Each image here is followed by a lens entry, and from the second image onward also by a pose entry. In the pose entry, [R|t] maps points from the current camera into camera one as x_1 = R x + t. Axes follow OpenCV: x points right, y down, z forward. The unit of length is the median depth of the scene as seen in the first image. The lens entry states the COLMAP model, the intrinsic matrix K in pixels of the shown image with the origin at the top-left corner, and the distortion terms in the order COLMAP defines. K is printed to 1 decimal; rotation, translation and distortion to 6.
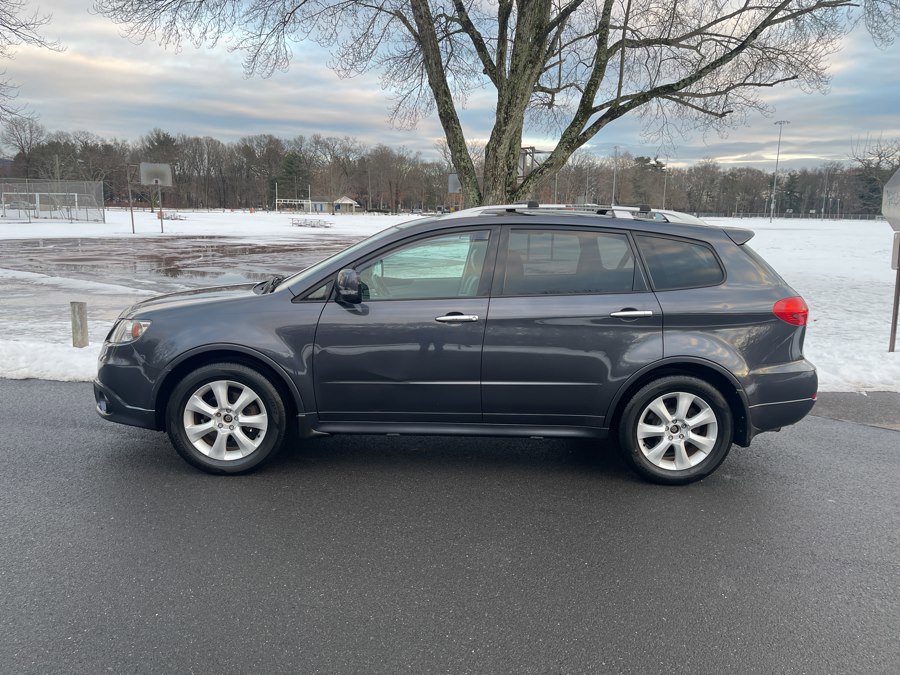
lens RADIAL K [[679.7, 0, 442.3], [0, 679.7, 330.6], [0, 0, 1]] dist [0.072746, -0.109622]
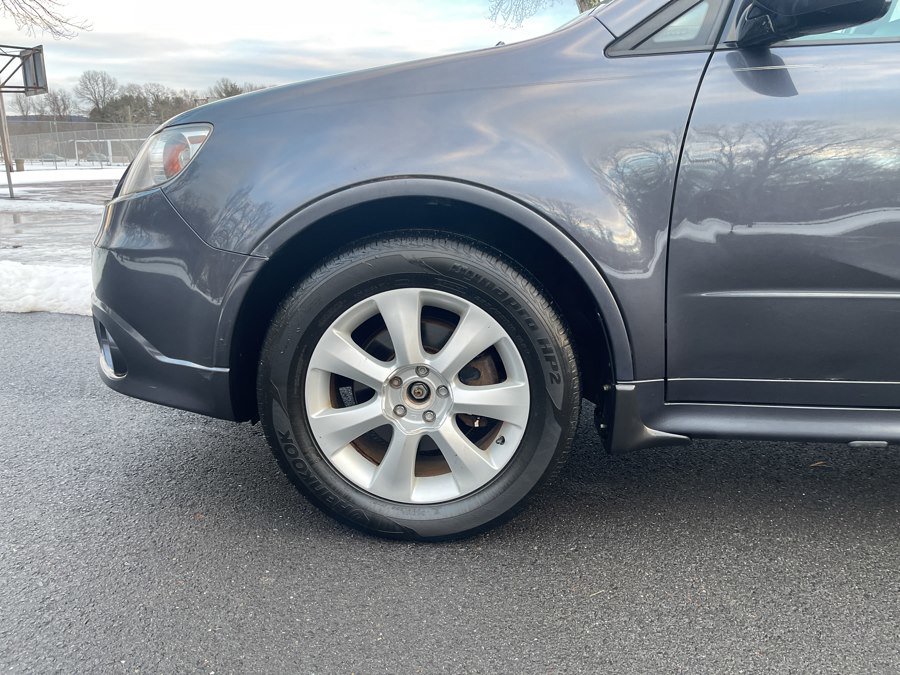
lens RADIAL K [[679.7, 0, 441.4], [0, 679.7, 336.2], [0, 0, 1]] dist [0.072746, -0.109622]
pose [[0.995339, 0.002754, -0.096399, -0.258122], [0.004906, 0.996851, 0.079140, 0.066632], [0.096313, -0.079244, 0.992192, 0.618252]]
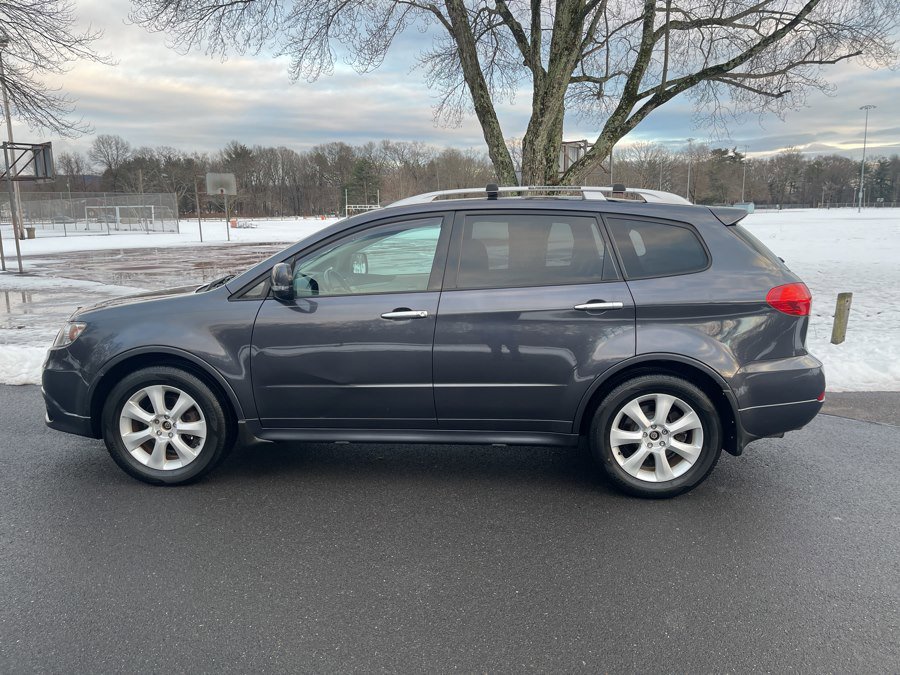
lens RADIAL K [[679.7, 0, 452.2], [0, 679.7, 332.2], [0, 0, 1]] dist [0.072746, -0.109622]
pose [[0.995548, -0.015933, -0.092896, 0.162831], [0.015905, 0.999873, -0.001044, 0.007062], [0.092901, -0.000438, 0.995675, 0.094045]]
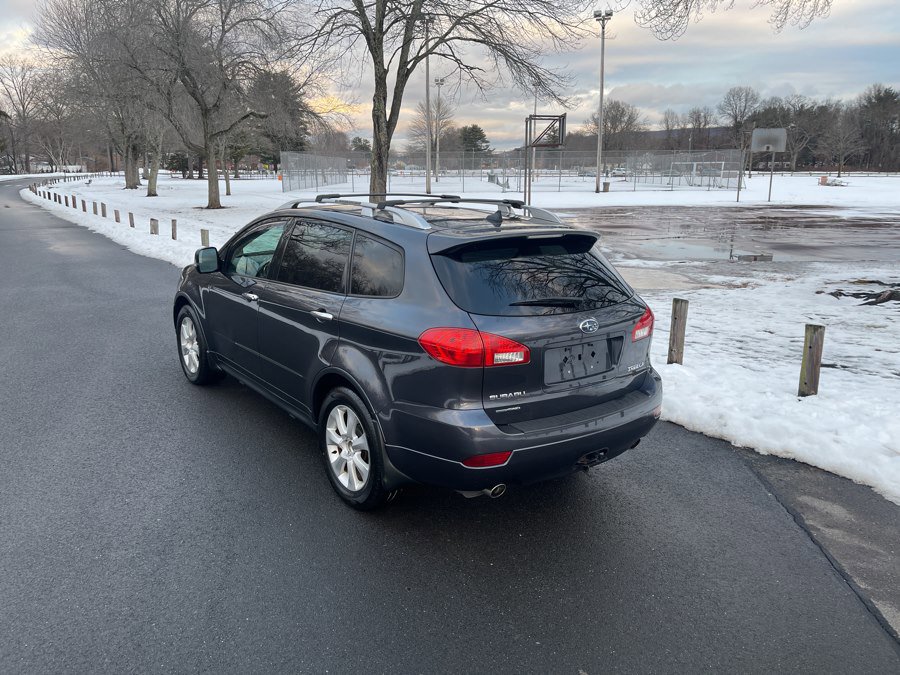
lens RADIAL K [[679.7, 0, 446.9], [0, 679.7, 337.6], [0, 0, 1]] dist [0.072746, -0.109622]
pose [[0.590052, 0.173197, -0.788569, 1.114855], [-0.126004, 0.984506, 0.121949, -0.128737], [0.797472, 0.027406, 0.602733, 0.540935]]
